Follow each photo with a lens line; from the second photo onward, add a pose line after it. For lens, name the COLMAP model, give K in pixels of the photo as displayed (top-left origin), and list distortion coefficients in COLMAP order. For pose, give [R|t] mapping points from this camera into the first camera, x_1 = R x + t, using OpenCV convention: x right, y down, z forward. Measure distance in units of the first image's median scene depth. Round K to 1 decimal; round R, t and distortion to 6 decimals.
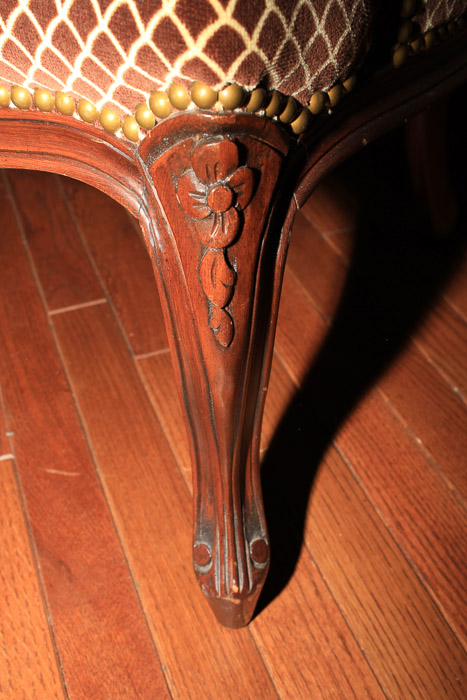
lens RADIAL K [[911.7, 0, 233.2], [0, 911.7, 349.4], [0, 0, 1]] dist [-0.030258, 0.000000]
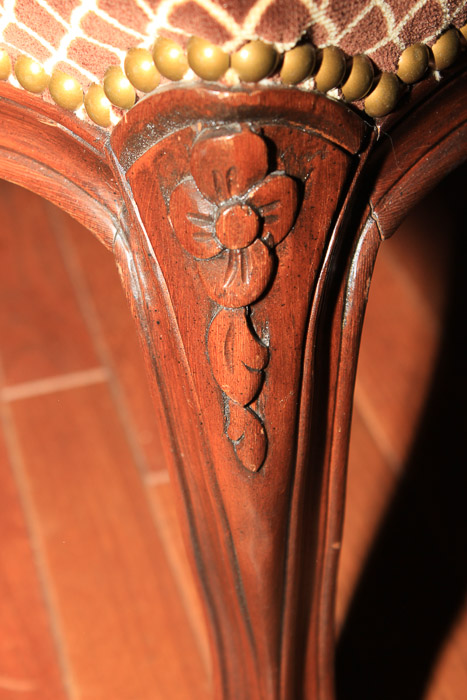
lens RADIAL K [[1771.4, 0, 233.6], [0, 1771.4, 350.4], [0, 0, 1]] dist [0.120438, 0.000000]
pose [[0.994476, 0.022264, -0.102577, 0.099842], [-0.028328, 0.997912, -0.058044, -0.014835], [0.101070, 0.060629, 0.993030, -0.149189]]
